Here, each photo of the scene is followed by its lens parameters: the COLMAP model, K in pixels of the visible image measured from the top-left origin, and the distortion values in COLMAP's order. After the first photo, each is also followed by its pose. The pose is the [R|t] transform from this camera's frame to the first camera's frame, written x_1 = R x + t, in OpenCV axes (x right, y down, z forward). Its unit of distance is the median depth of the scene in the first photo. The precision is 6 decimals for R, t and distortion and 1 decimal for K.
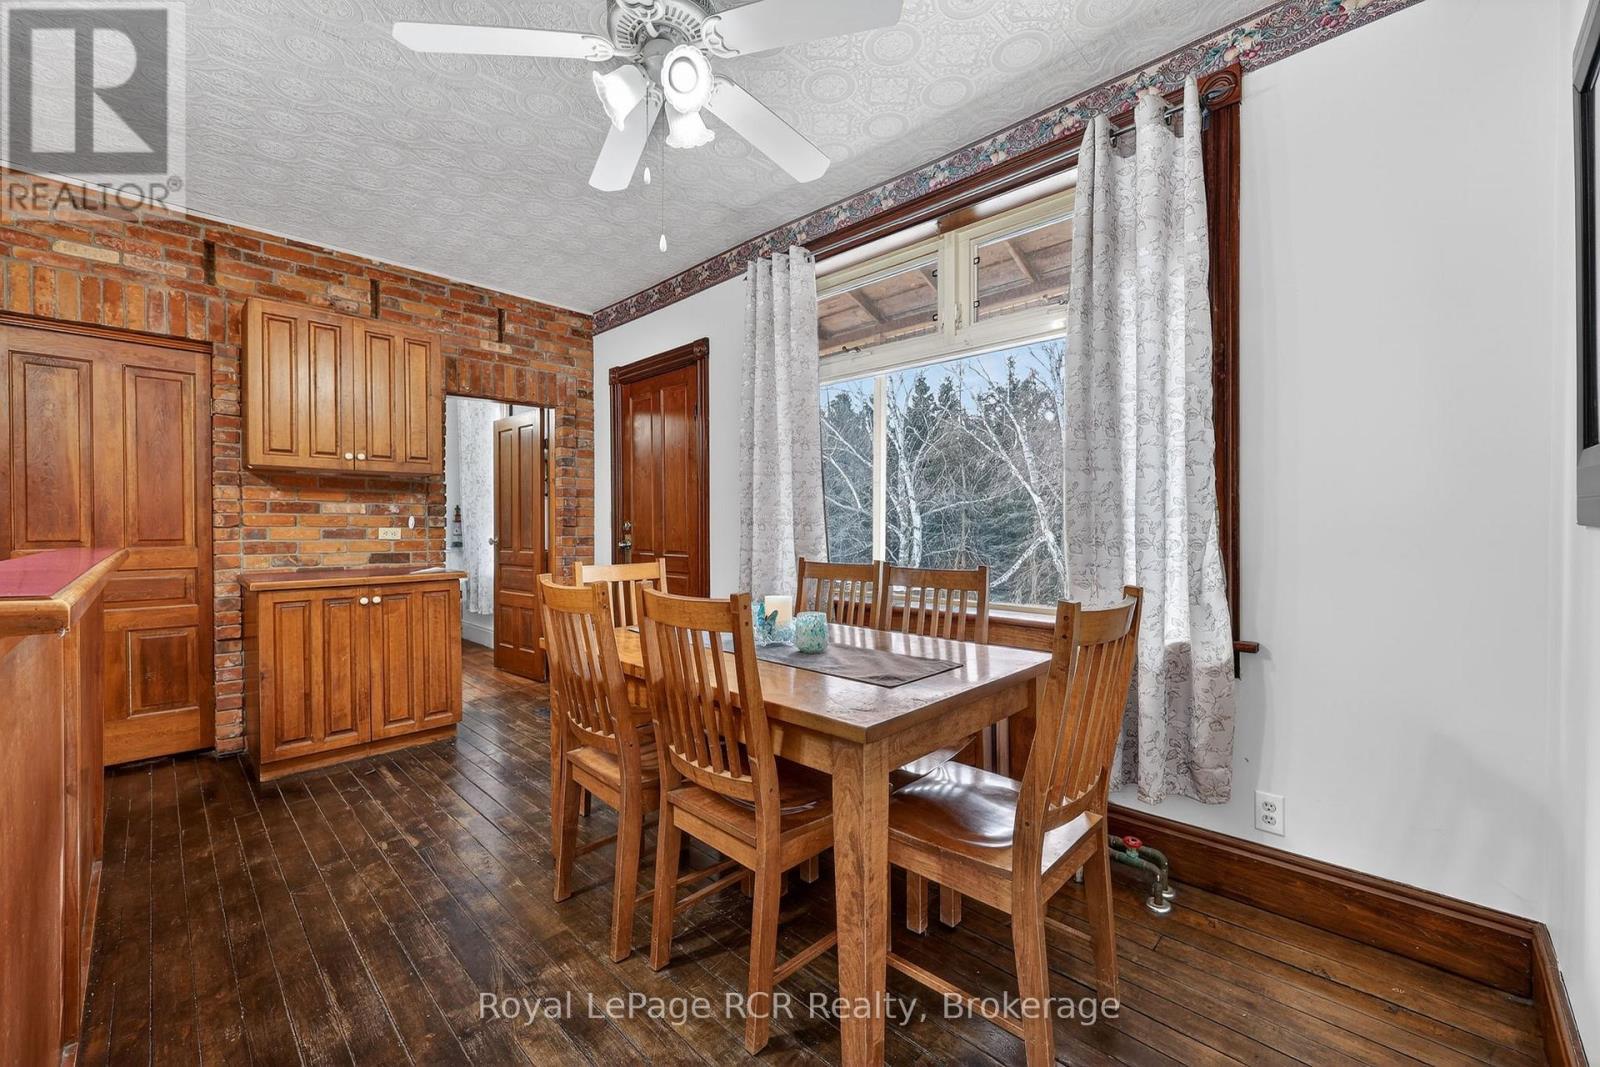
lens RADIAL K [[642.6, 0, 794.4], [0, 642.6, 531.7], [0, 0, 1]] dist [0.000661, 0.000182]
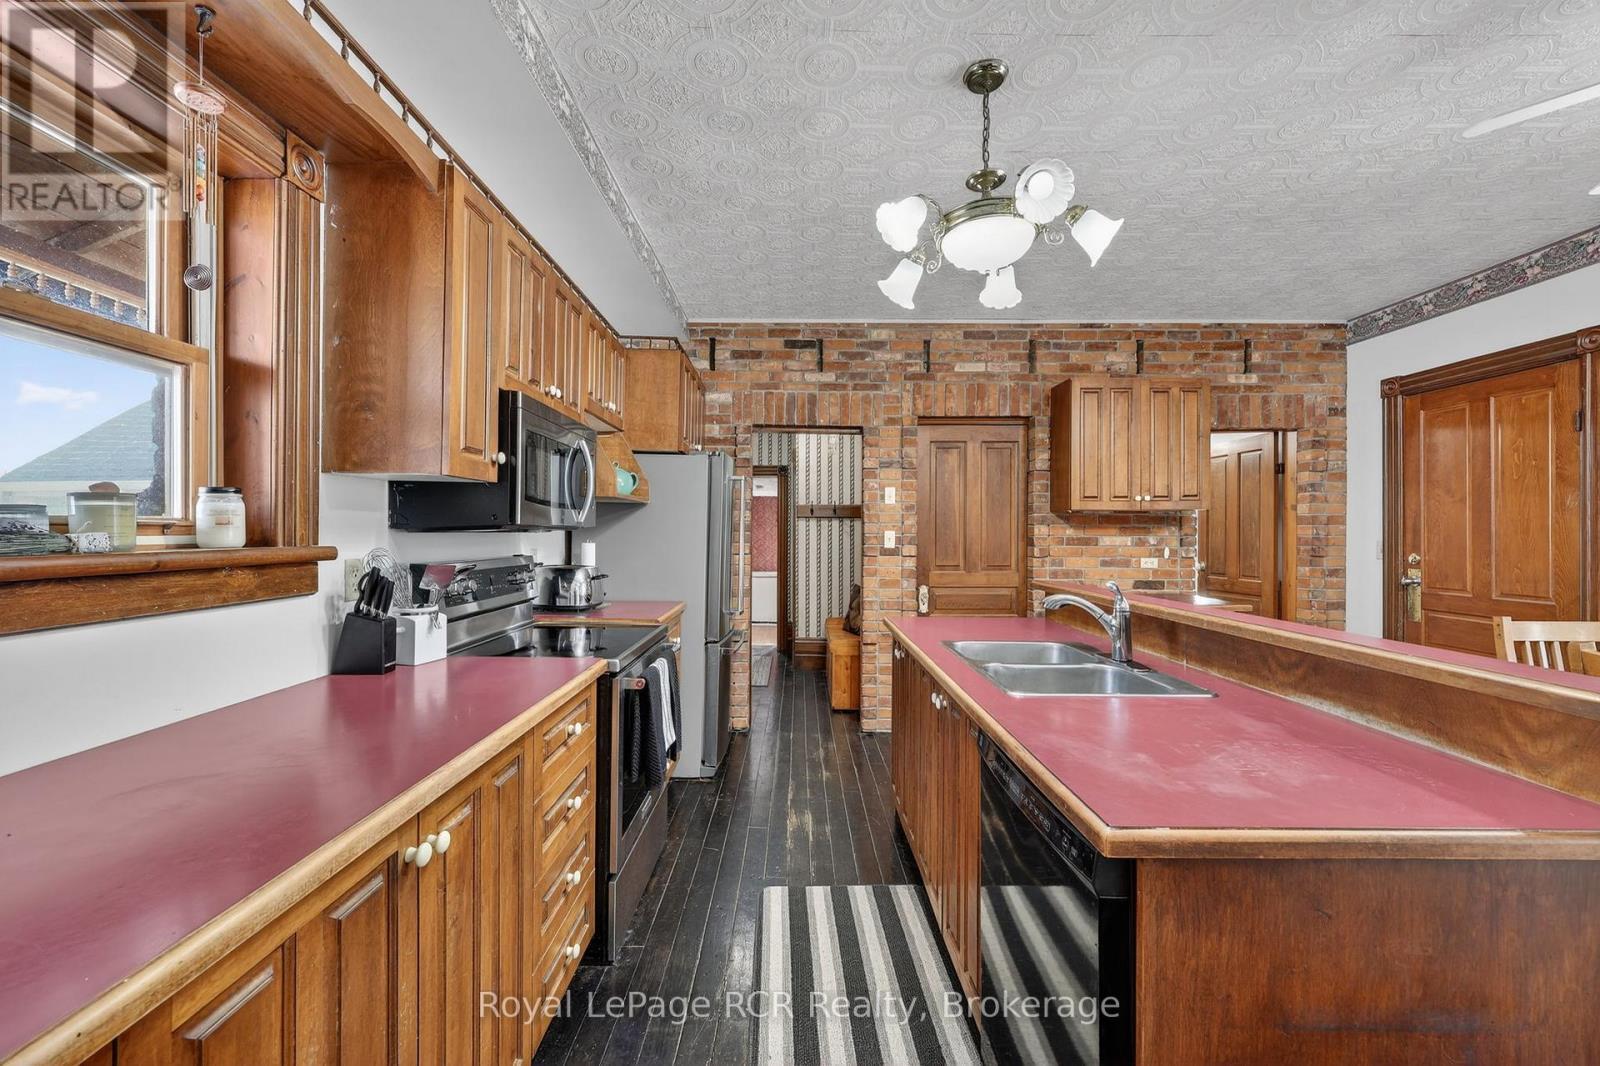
lens RADIAL K [[642.6, 0, 794.4], [0, 642.6, 531.2], [0, 0, 1]] dist [0.000661, 0.000182]
pose [[0.703907, -0.001176, -0.710291, -0.272096], [-0.005664, 0.999958, -0.007268, -0.041249], [0.710269, 0.009139, 0.703871, -0.228904]]
